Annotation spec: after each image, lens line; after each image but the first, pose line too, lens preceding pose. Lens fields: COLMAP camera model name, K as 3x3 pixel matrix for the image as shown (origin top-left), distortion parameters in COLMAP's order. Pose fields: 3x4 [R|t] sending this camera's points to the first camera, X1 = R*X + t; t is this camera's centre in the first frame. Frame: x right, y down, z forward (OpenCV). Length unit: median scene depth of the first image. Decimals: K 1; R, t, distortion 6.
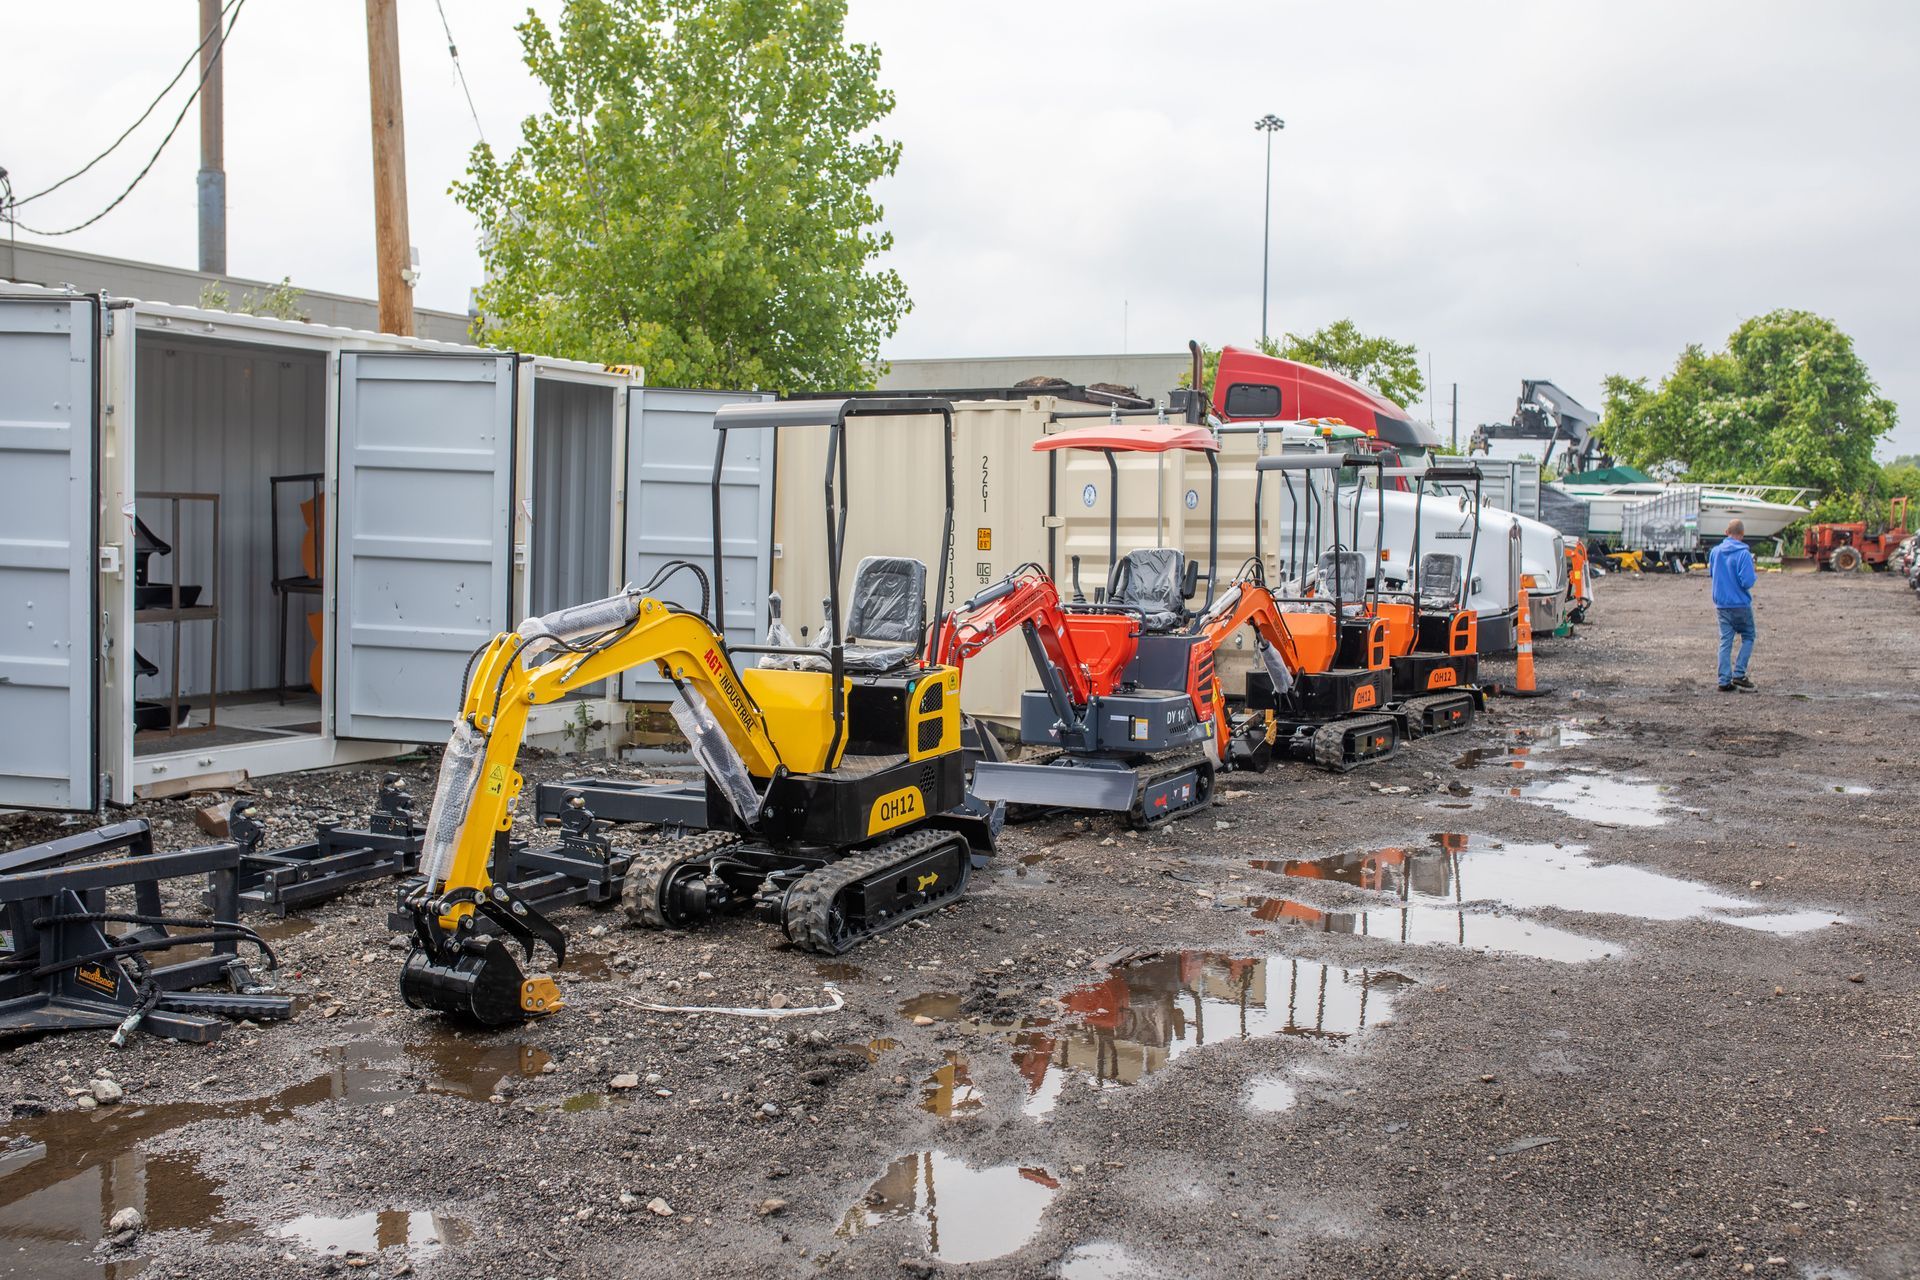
lens RADIAL K [[1852.7, 0, 958.4], [0, 1852.7, 575.9], [0, 0, 1]] dist [-0.038102, 0.019138]
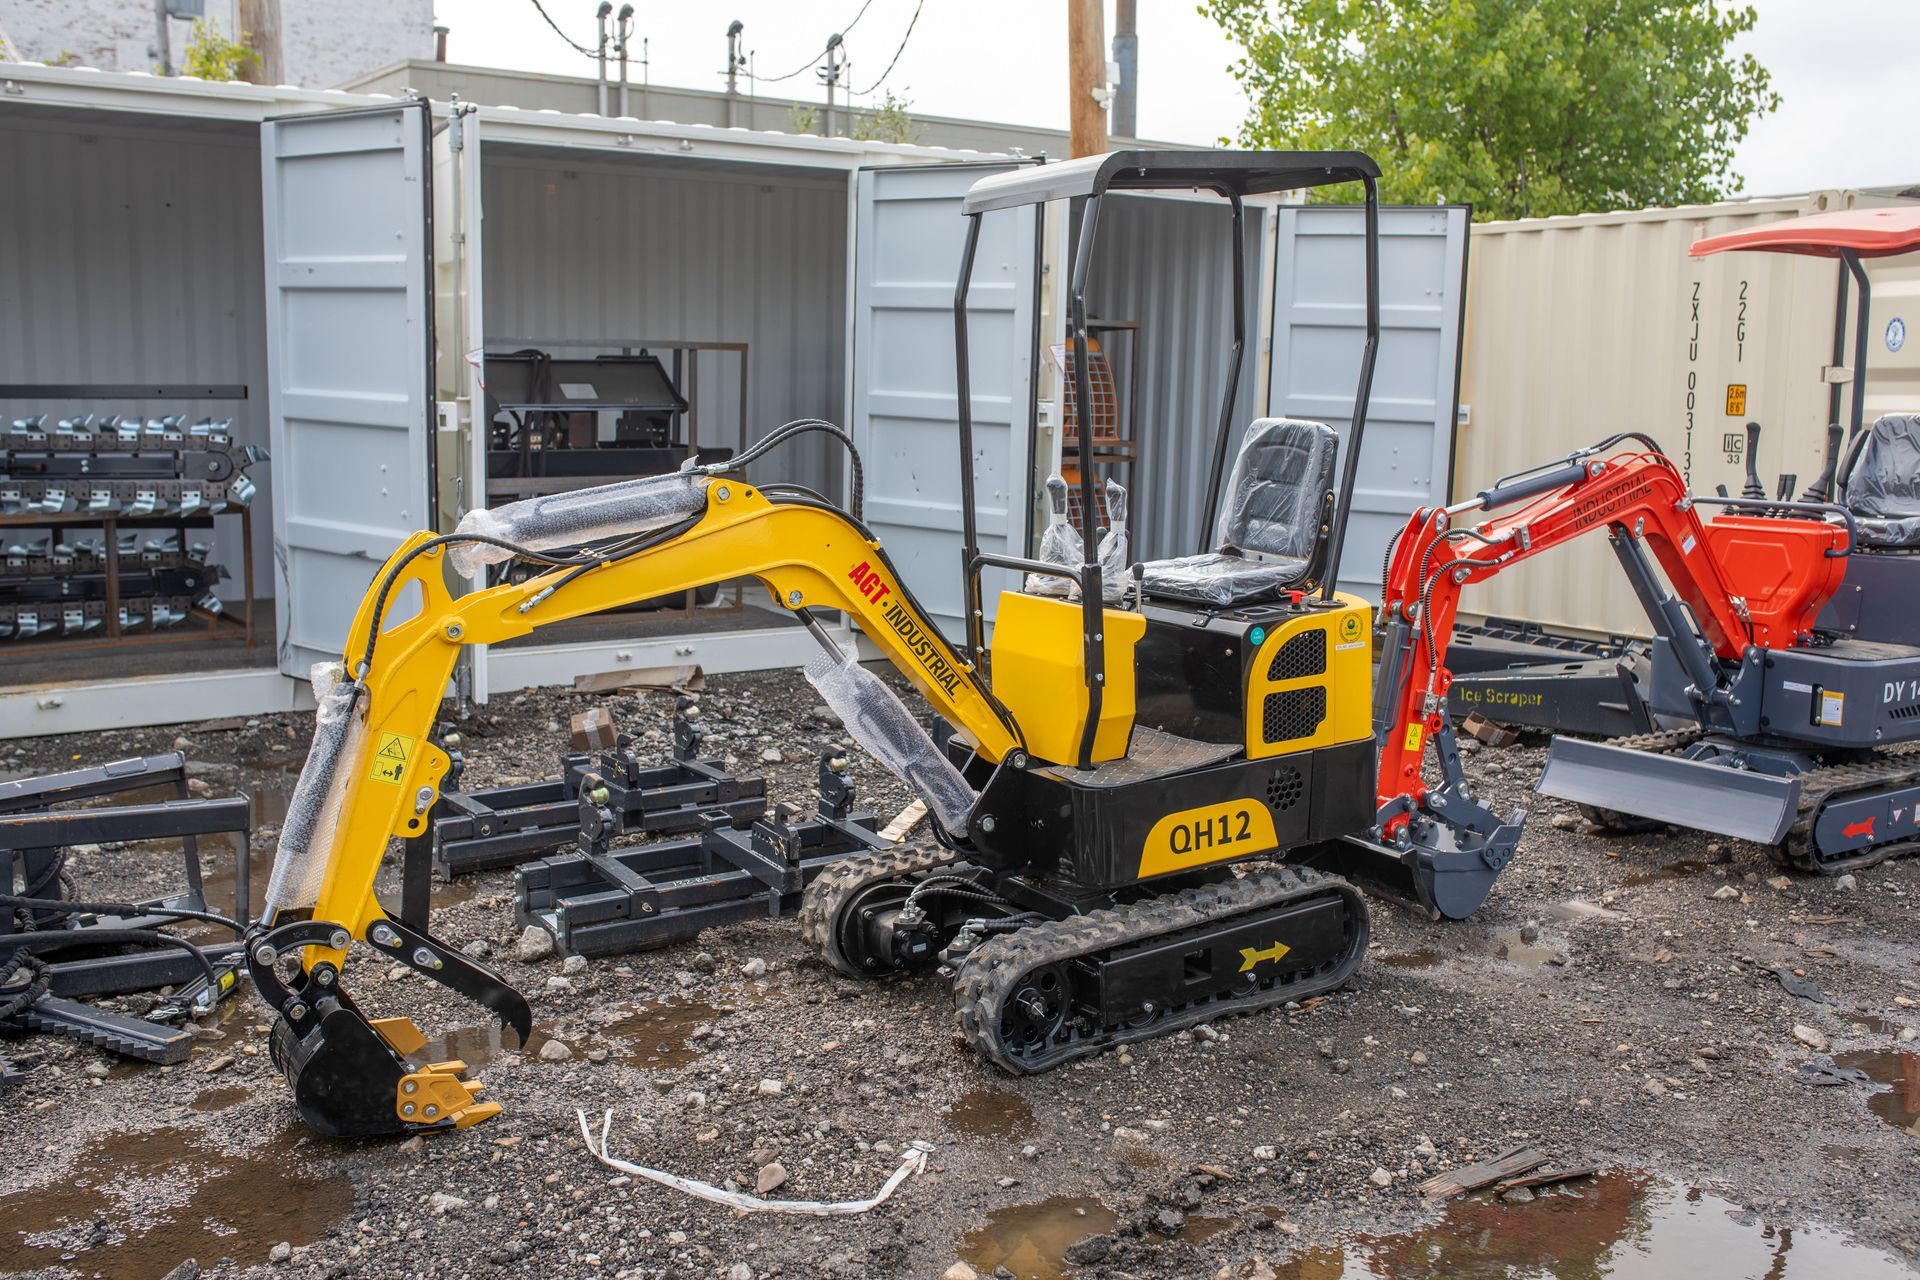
lens RADIAL K [[1852.7, 0, 958.4], [0, 1852.7, 575.9], [0, 0, 1]] dist [-0.038102, 0.019138]
pose [[0.868905, 0.049618, -0.492485, 0.160699], [-0.013714, 0.996994, 0.076252, -0.003677], [0.494788, -0.059502, 0.866974, 0.368206]]
